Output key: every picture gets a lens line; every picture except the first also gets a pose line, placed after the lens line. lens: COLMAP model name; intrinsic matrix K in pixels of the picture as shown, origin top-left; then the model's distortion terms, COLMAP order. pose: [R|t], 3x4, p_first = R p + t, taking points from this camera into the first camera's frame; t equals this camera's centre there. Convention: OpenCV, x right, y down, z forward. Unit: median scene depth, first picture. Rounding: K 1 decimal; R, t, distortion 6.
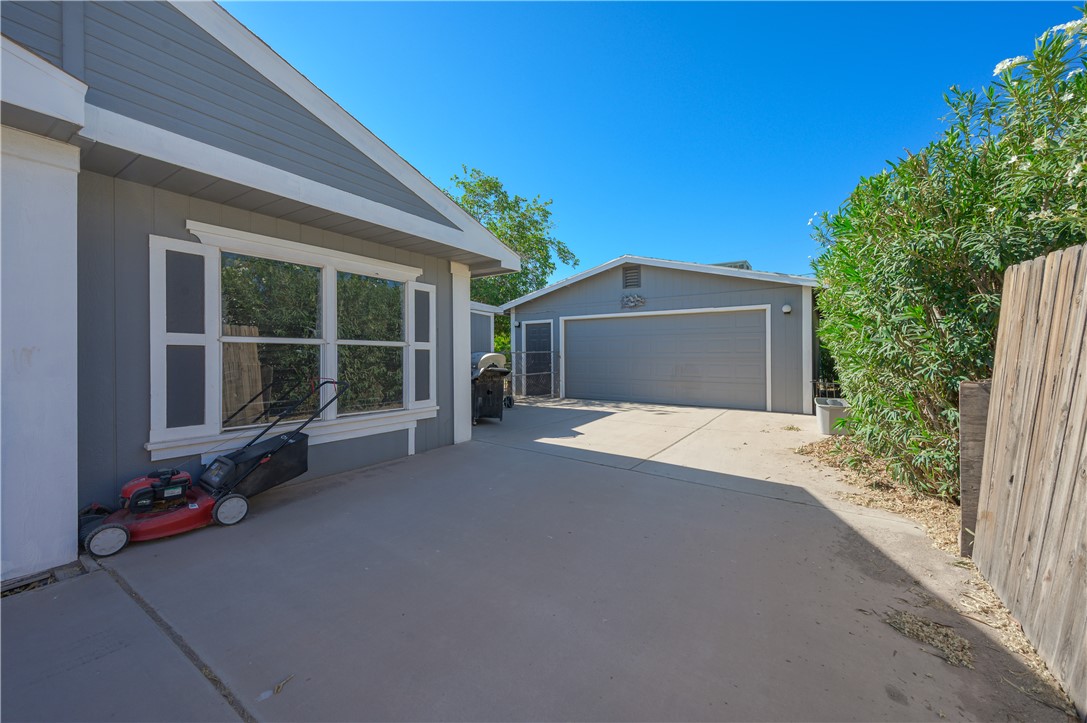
lens RADIAL K [[438.7, 0, 540.3], [0, 438.7, 357.5], [0, 0, 1]] dist [0.001202, -0.000026]
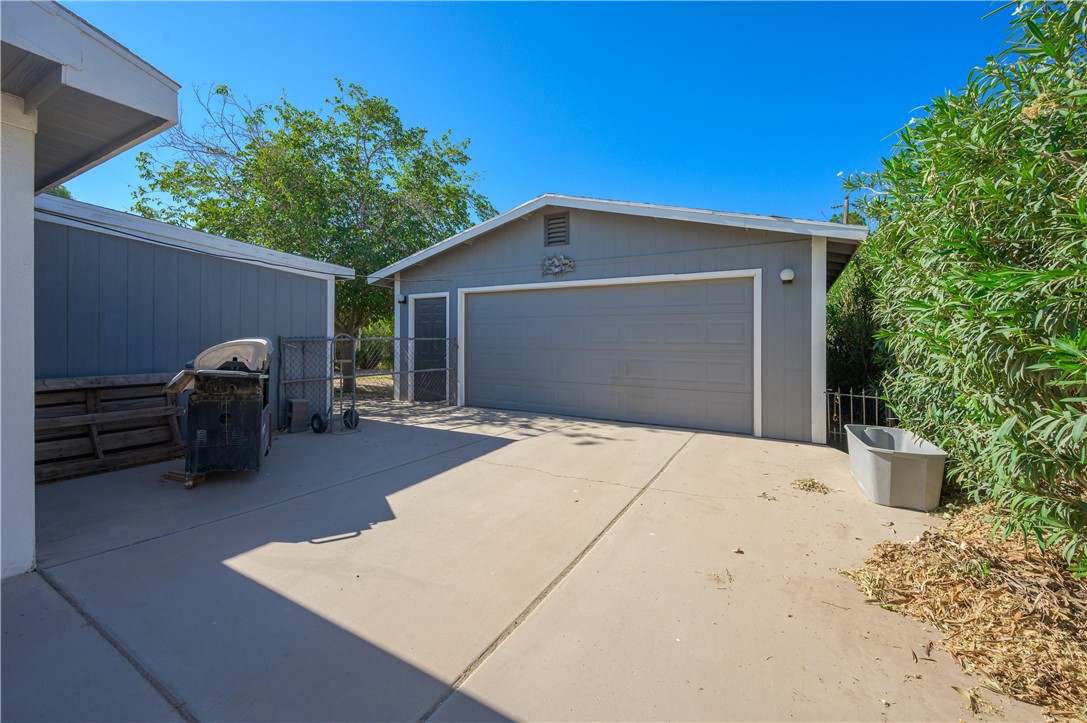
lens RADIAL K [[442.6, 0, 539.6], [0, 442.6, 335.7], [0, 0, 1]] dist [-0.008003, -0.000059]
pose [[0.997269, 0.014302, 0.072452, 0.132066], [-0.012681, 0.999660, -0.022783, -0.004267], [-0.072753, 0.021802, 0.997112, 0.320728]]
